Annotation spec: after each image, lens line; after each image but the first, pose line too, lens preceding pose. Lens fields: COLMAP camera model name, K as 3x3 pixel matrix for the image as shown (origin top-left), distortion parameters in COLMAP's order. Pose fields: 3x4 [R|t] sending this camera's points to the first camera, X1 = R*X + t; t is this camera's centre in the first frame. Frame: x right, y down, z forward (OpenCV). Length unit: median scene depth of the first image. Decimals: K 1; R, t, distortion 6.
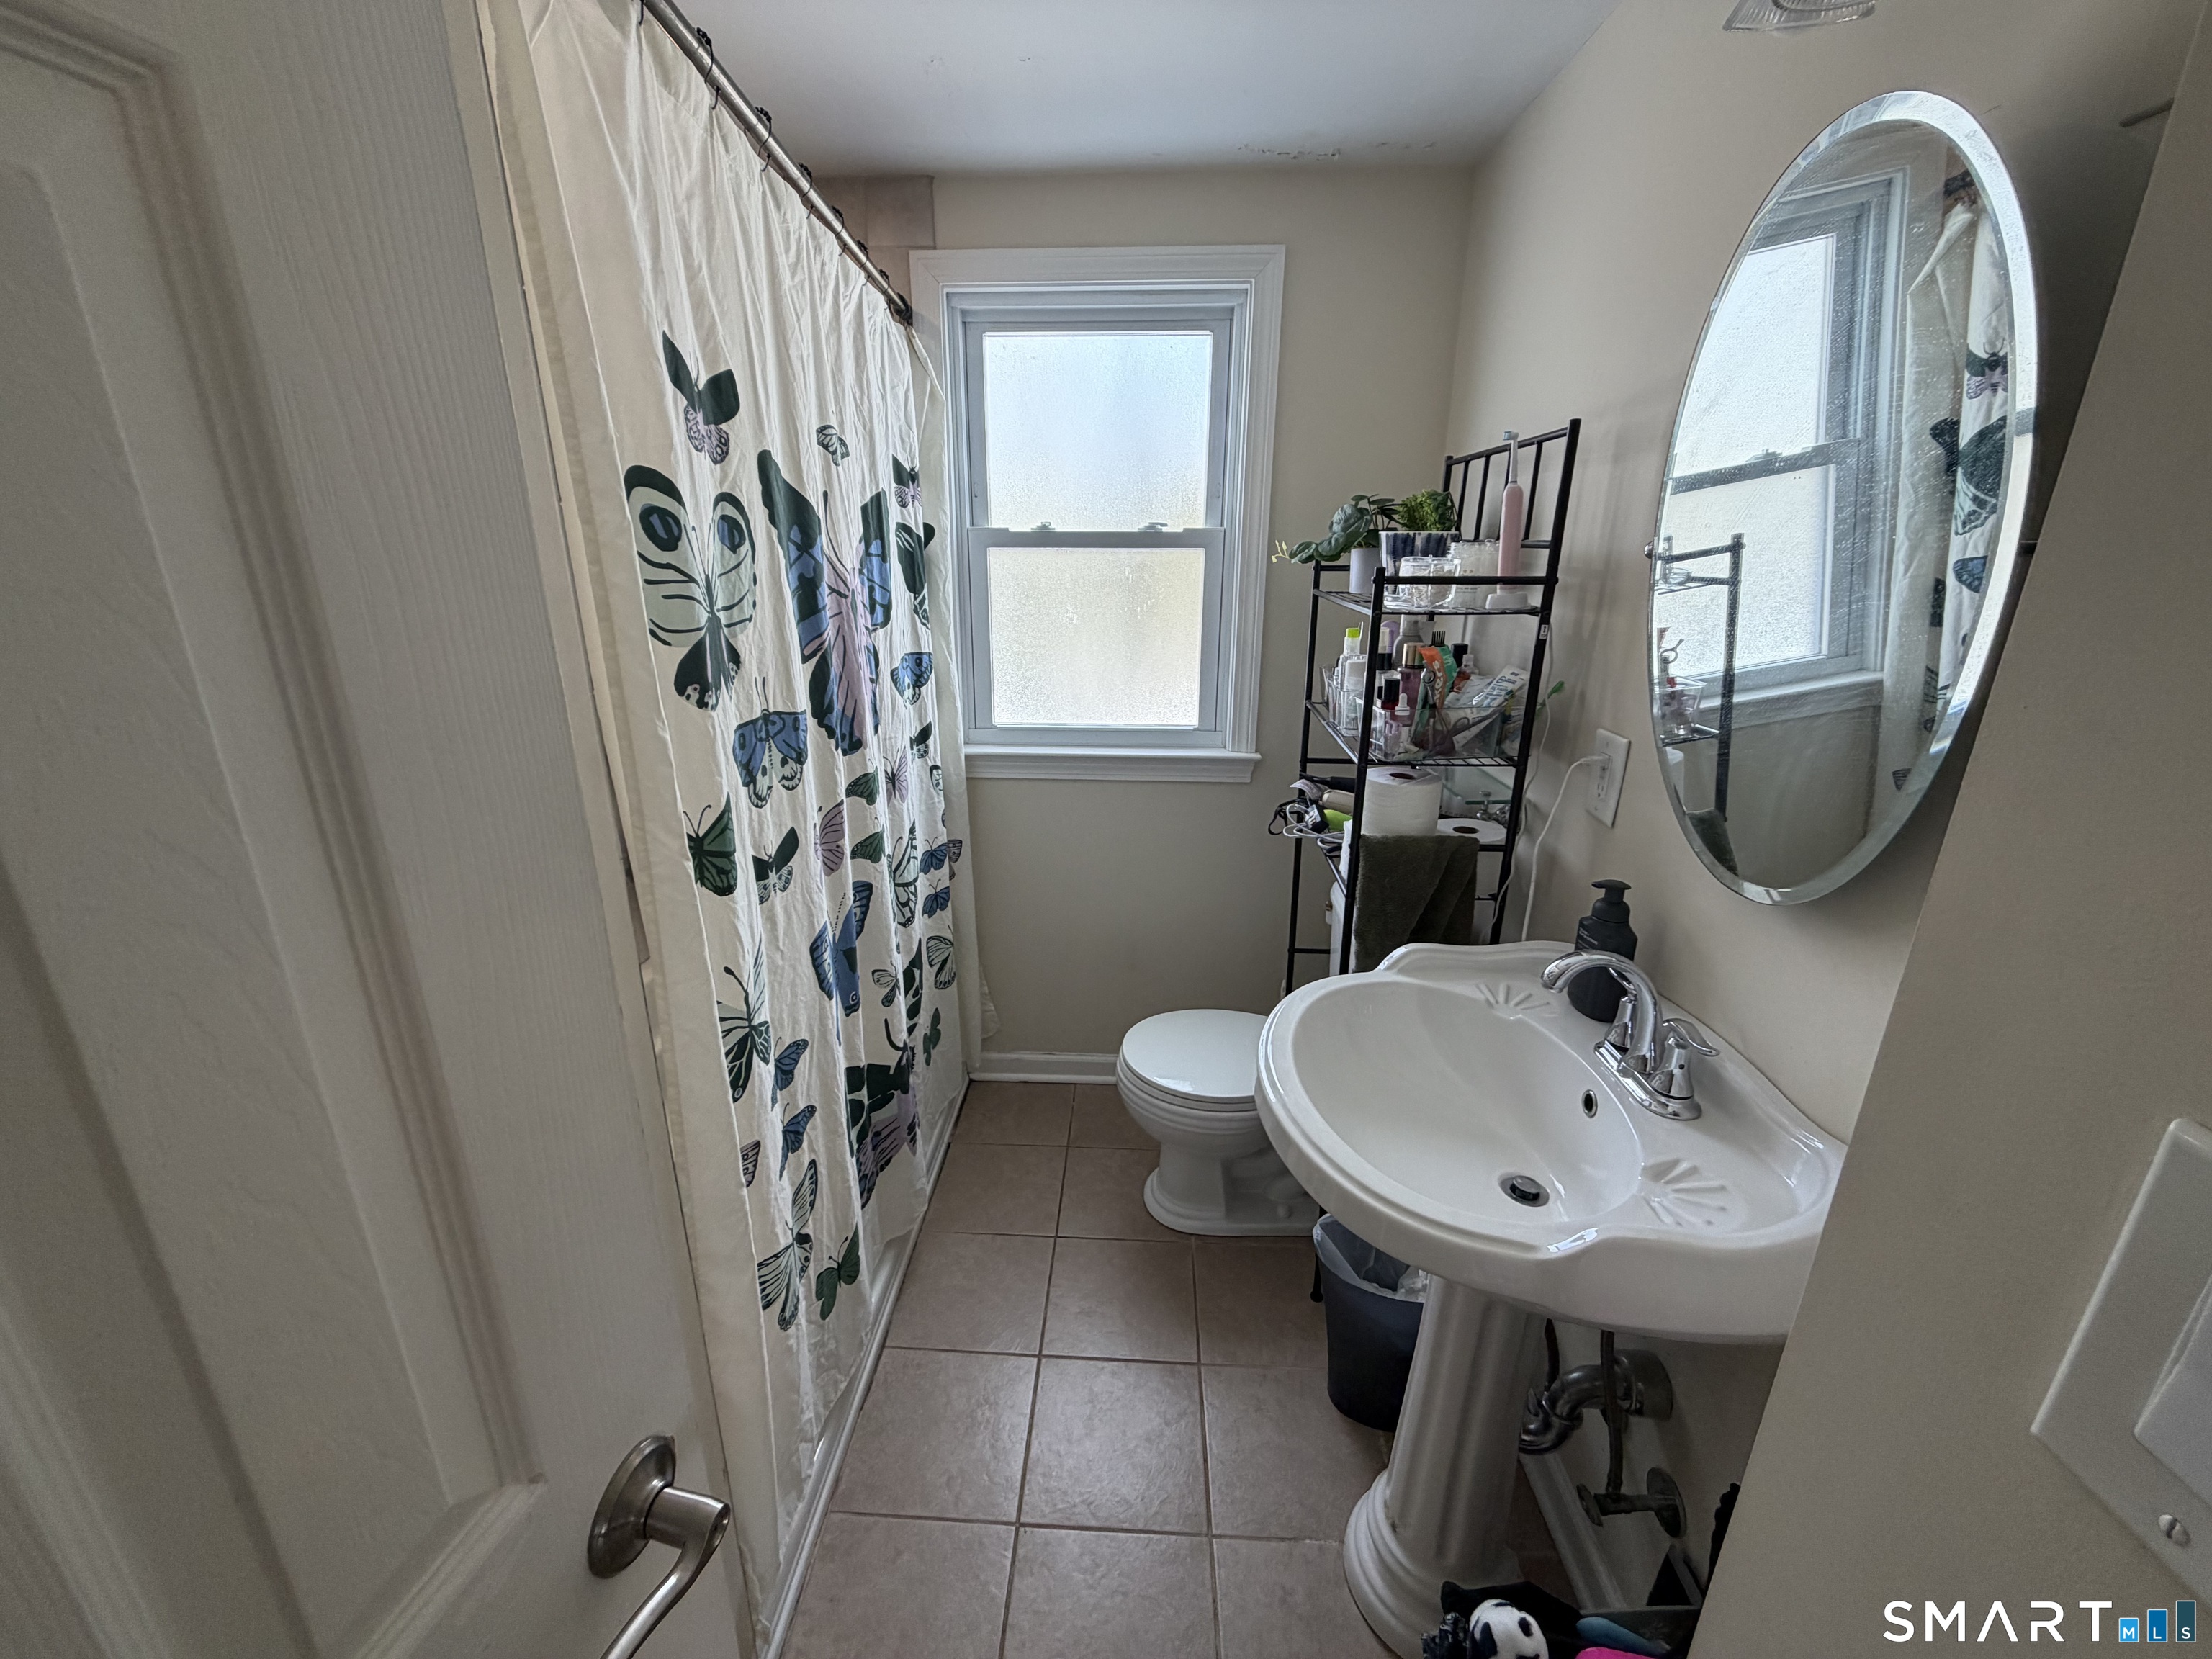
lens RADIAL K [[893.3, 0, 1094.2], [0, 893.3, 865.6], [0, 0, 1]] dist [-0.026379, 0.000051]
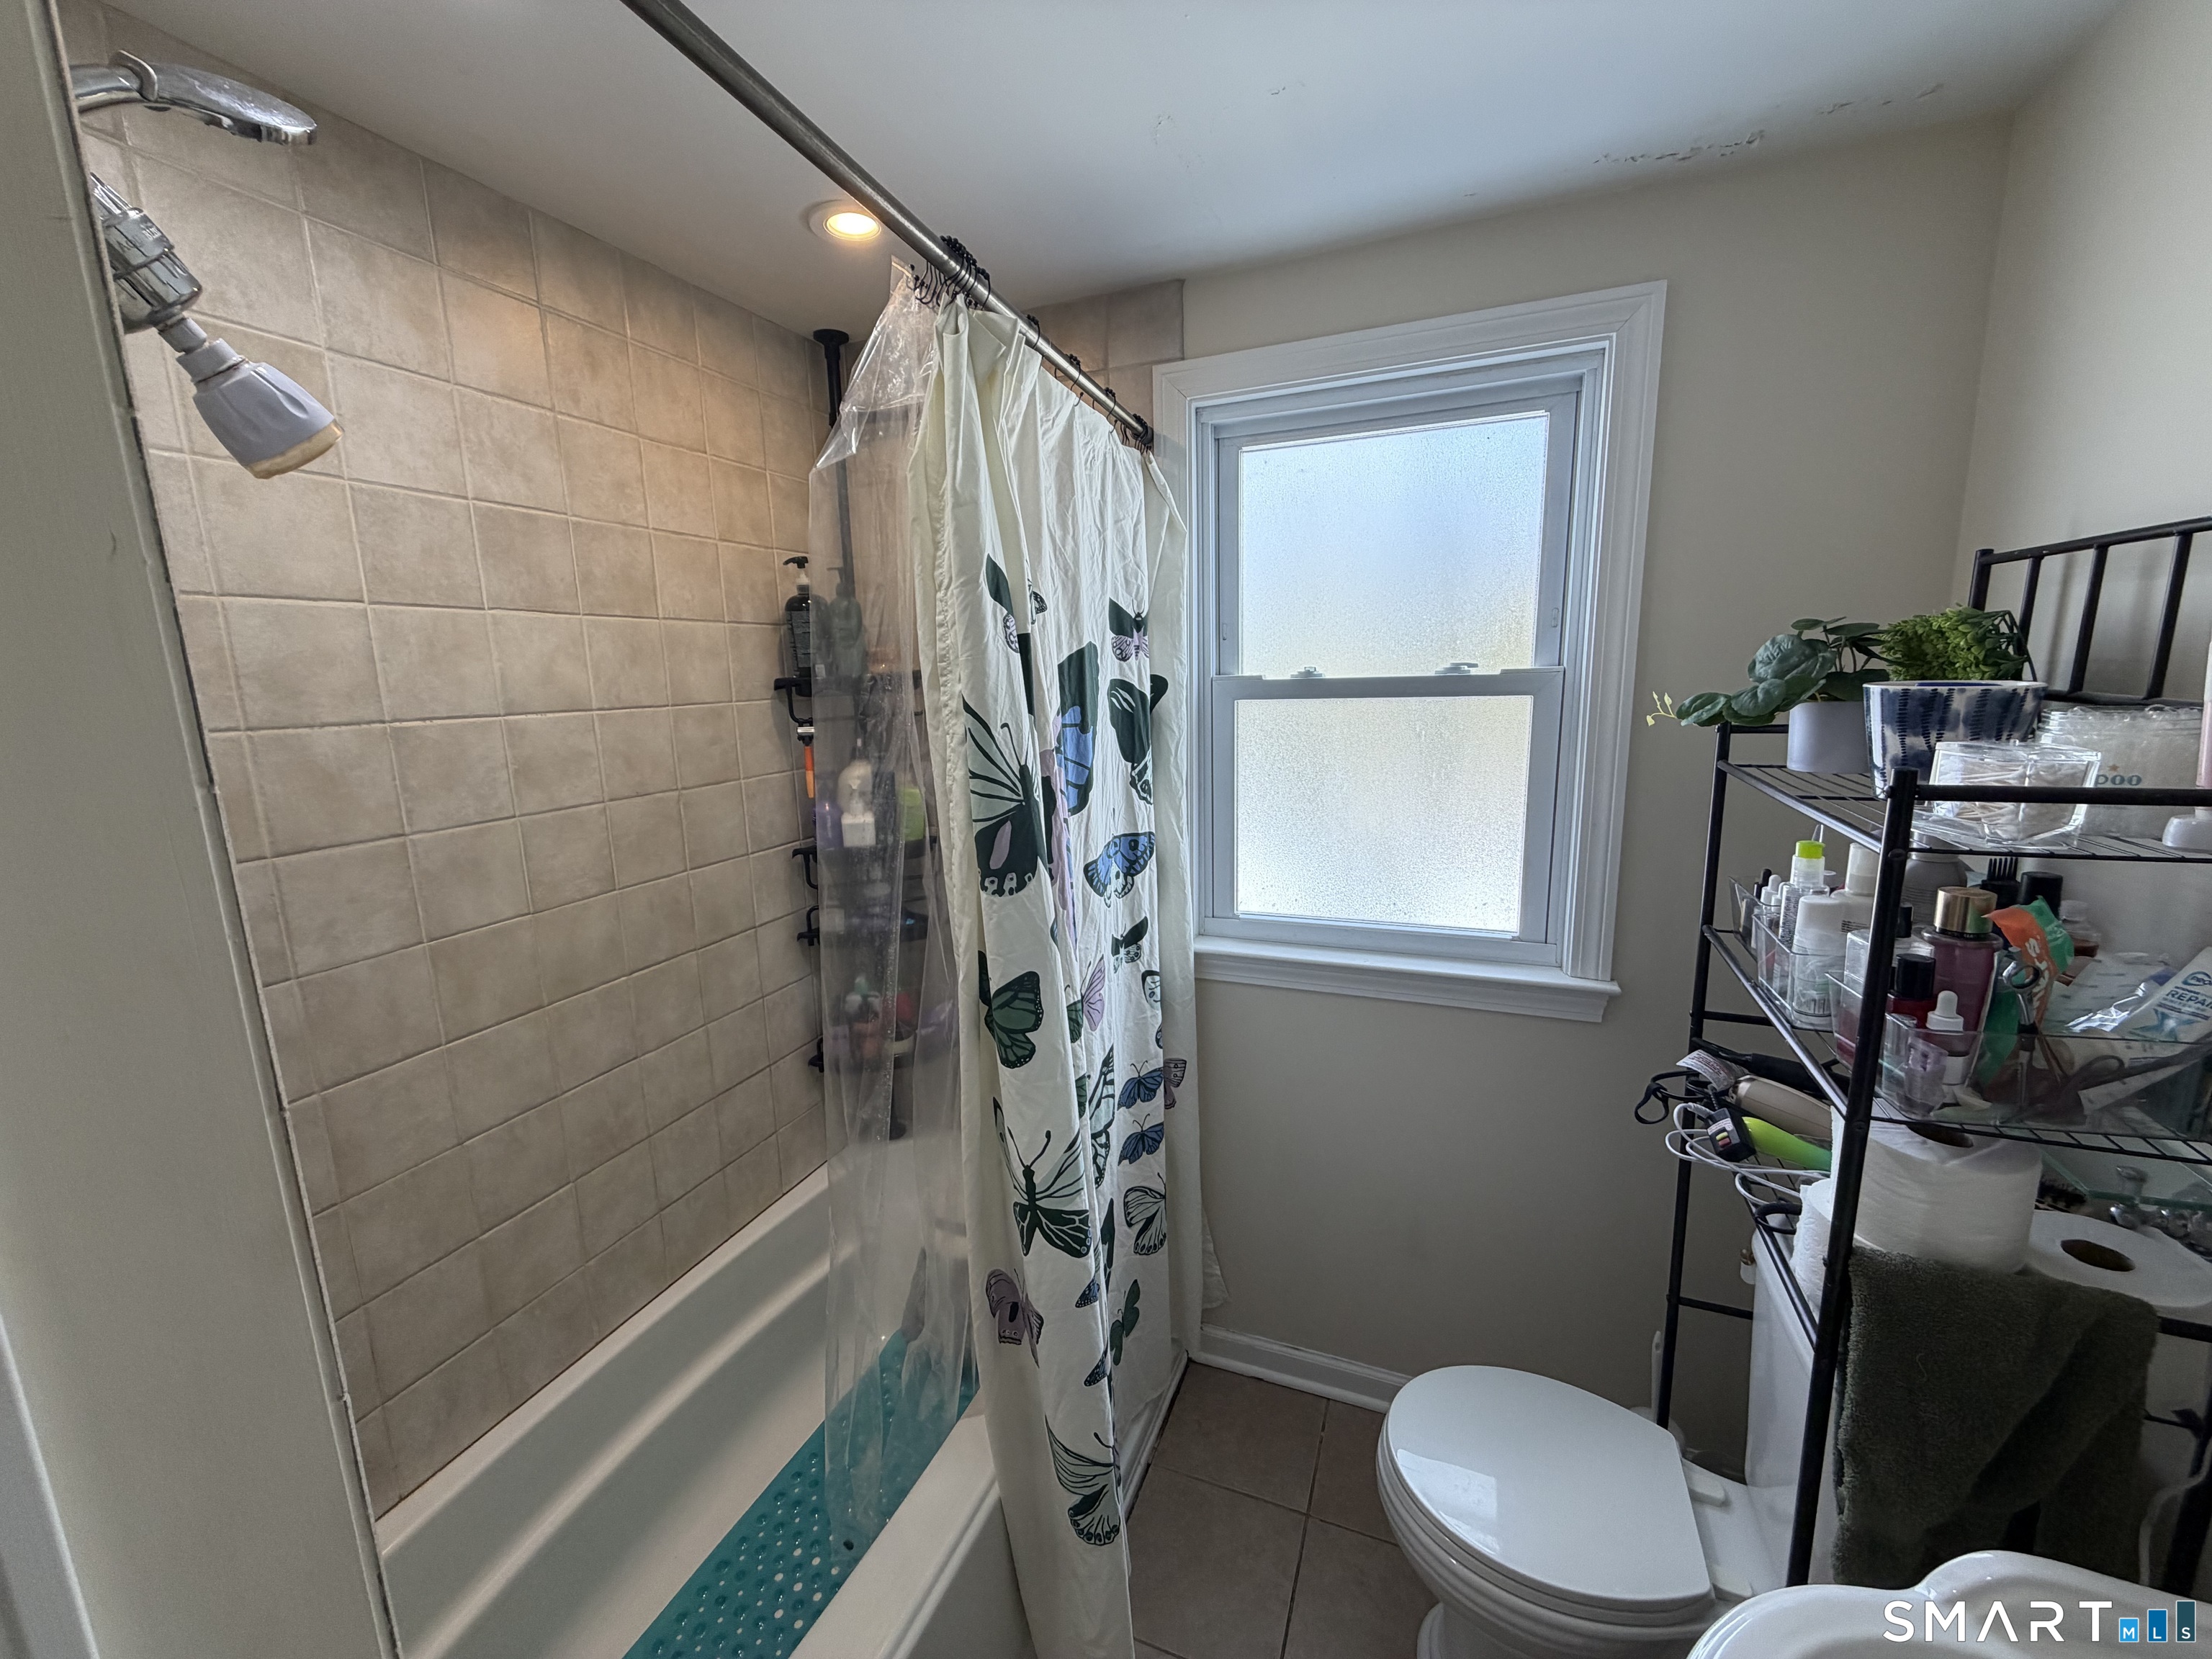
lens RADIAL K [[873.5, 0, 1095.9], [0, 873.5, 832.7], [0, 0, 1]] dist [-0.001054, 0.000091]
pose [[0.941281, 0.032400, -0.336067, 0.034464], [-0.081716, 0.987653, -0.133657, -0.132513], [0.327587, 0.153271, 0.932306, 0.257966]]
